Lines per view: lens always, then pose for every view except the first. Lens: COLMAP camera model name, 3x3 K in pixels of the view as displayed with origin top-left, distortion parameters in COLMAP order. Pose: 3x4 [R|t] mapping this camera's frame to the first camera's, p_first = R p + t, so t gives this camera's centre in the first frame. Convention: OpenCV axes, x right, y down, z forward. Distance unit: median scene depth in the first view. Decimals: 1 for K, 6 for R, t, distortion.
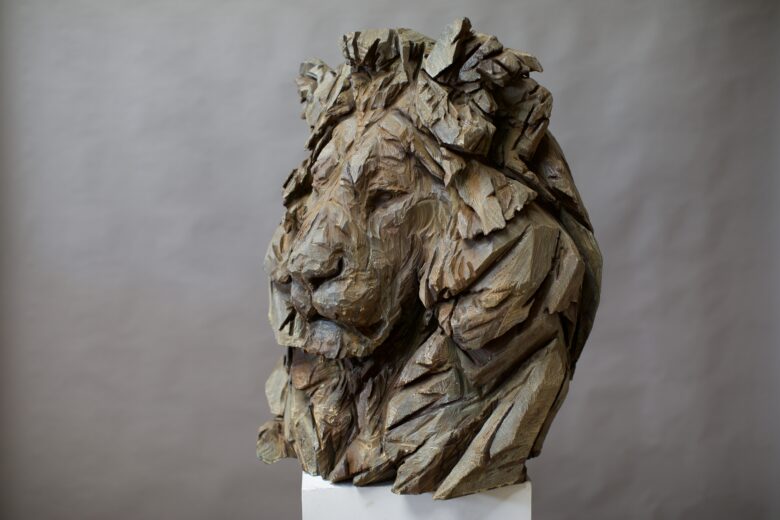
lens RADIAL K [[1091.9, 0, 390.0], [0, 1091.9, 260.0], [0, 0, 1]] dist [-0.001352, 0.005253]
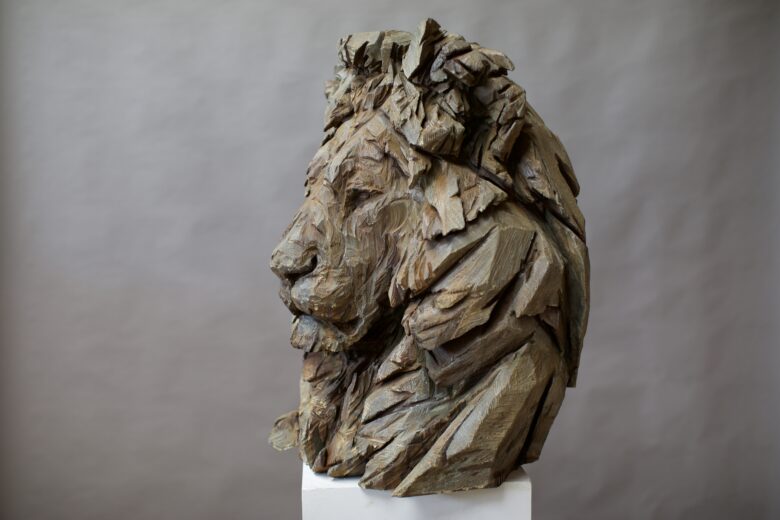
lens RADIAL K [[1091.9, 0, 390.0], [0, 1091.9, 260.0], [0, 0, 1]] dist [-0.001352, 0.005253]
pose [[0.959274, 0.024973, -0.281371, 0.311841], [-0.024166, 0.999688, 0.006338, -0.005605], [0.281441, 0.000720, 0.959578, 0.027872]]
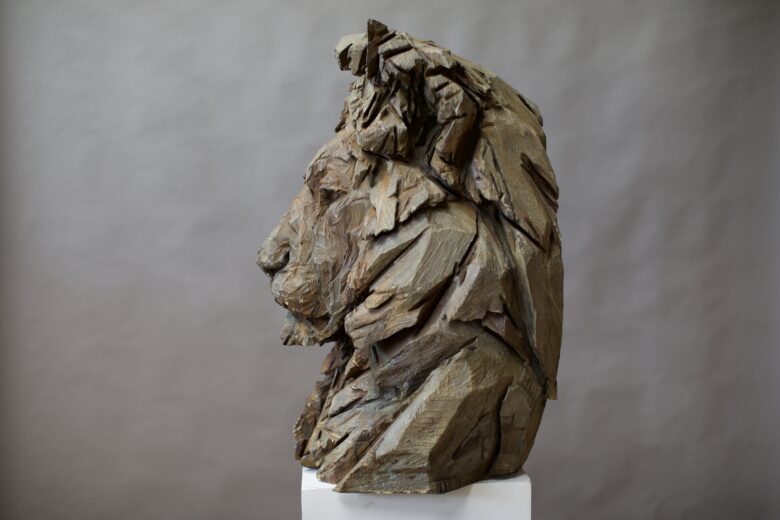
lens RADIAL K [[1091.9, 0, 390.0], [0, 1091.9, 260.0], [0, 0, 1]] dist [-0.001352, 0.005253]
pose [[0.774503, 0.054876, -0.630185, 0.706137], [-0.050847, 0.998407, 0.024449, -0.025162], [0.630523, 0.013107, 0.776060, 0.226568]]
